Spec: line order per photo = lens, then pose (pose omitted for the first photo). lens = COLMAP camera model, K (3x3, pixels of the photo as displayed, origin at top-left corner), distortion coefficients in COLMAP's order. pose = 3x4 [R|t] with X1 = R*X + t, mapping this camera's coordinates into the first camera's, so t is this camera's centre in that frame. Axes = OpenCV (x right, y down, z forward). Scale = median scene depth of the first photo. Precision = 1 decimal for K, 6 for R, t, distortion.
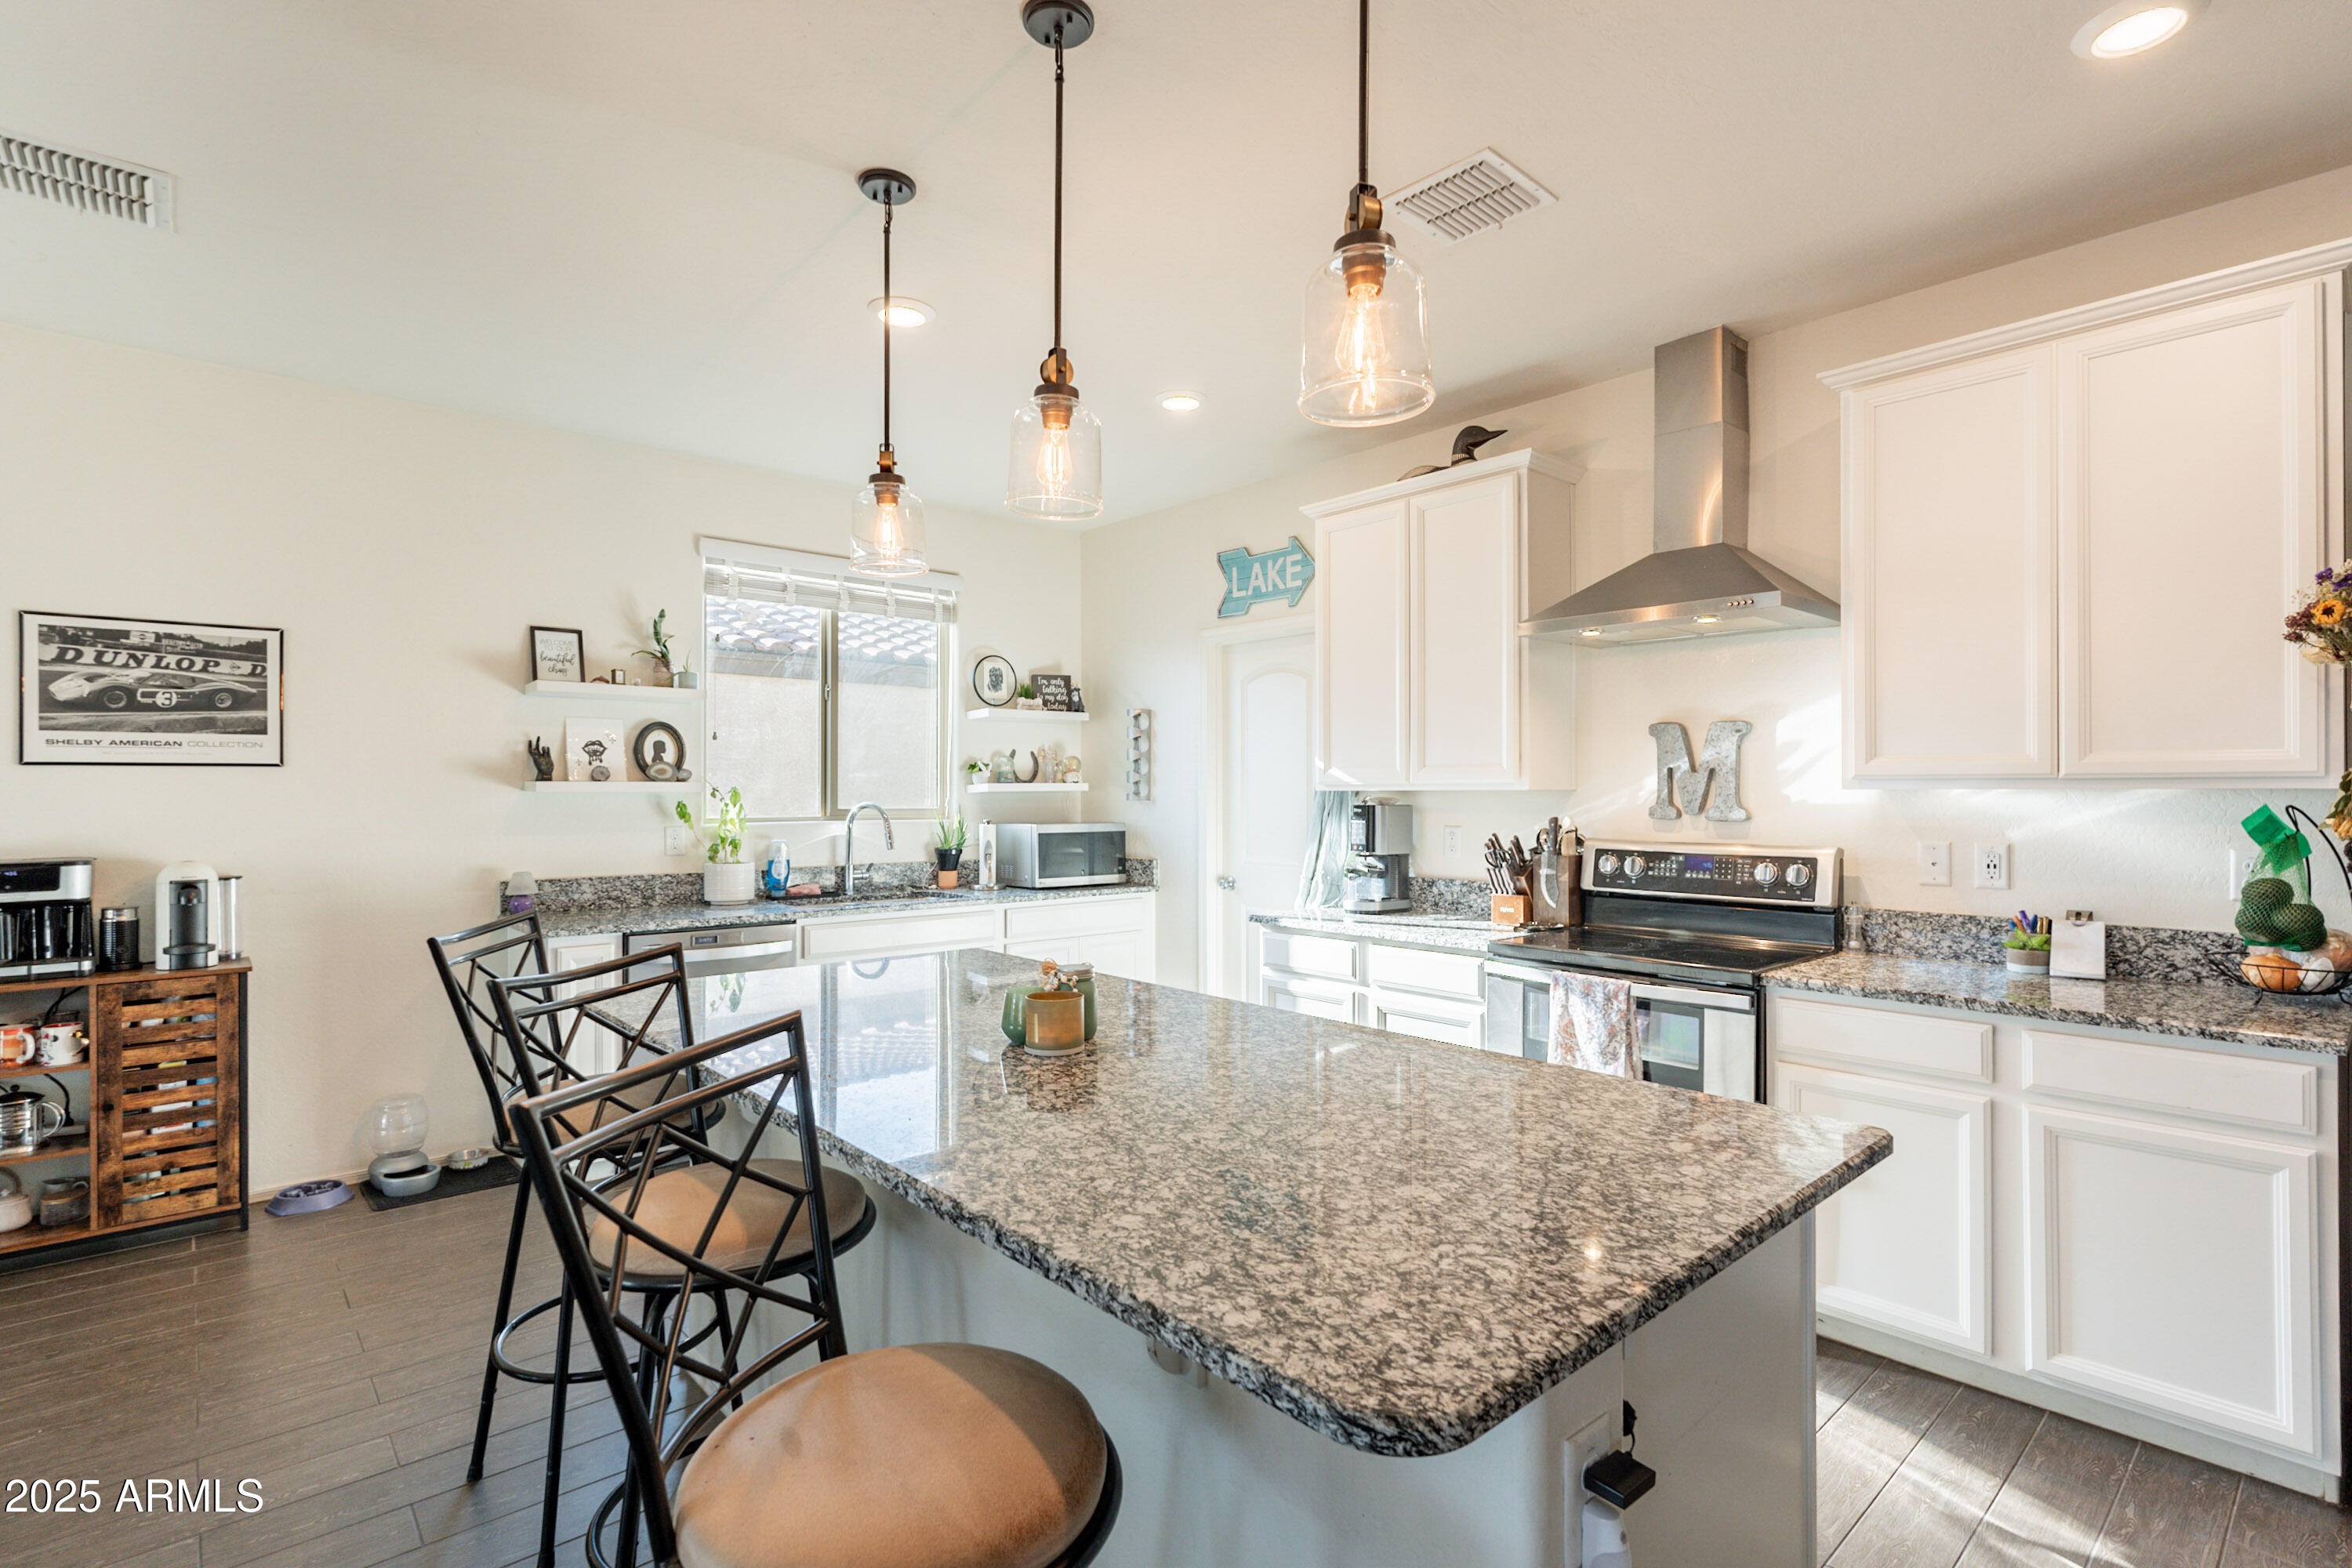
lens RADIAL K [[1130.7, 0, 1166.0], [0, 1130.7, 785.1], [0, 0, 1]] dist [-0.001469, -0.000375]
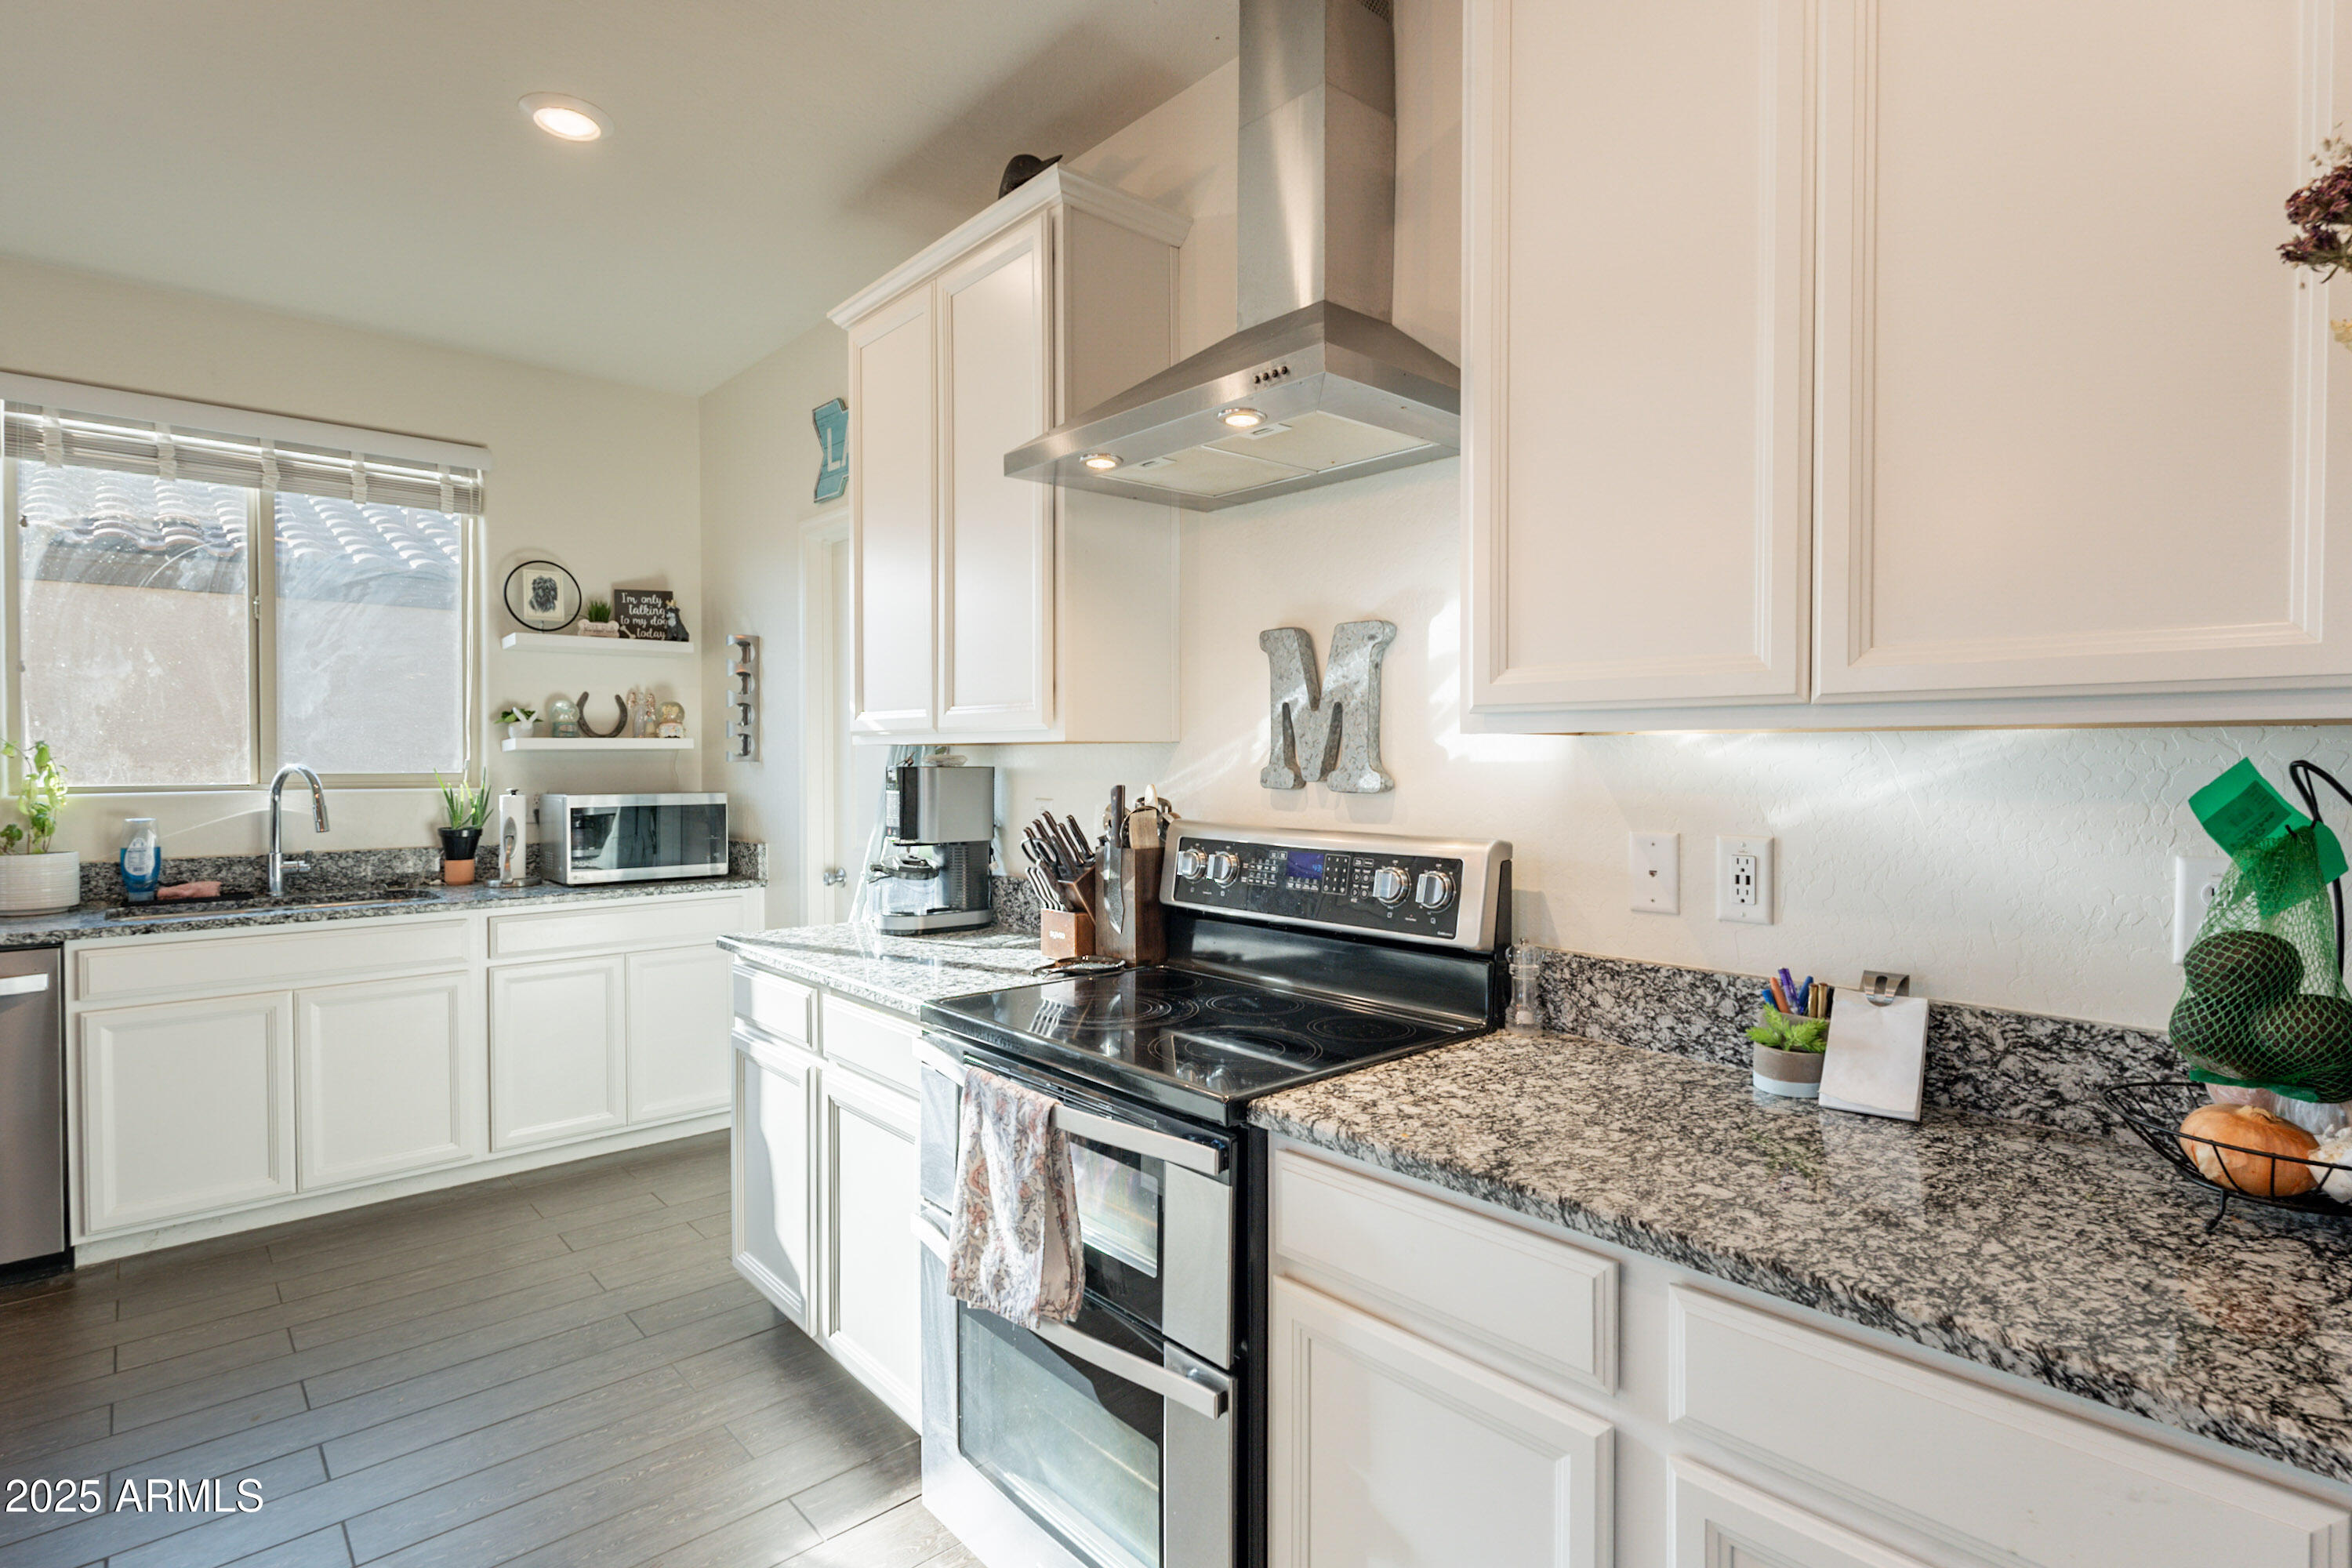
lens RADIAL K [[1172.2, 0, 1181.3], [0, 1172.2, 776.1], [0, 0, 1]] dist [-0.001903, 0.001519]
pose [[0.999946, -0.000538, 0.010361, 0.367890], [0.000305, 0.999747, 0.022469, 0.008928], [-0.010371, -0.022464, 0.999694, 0.363351]]
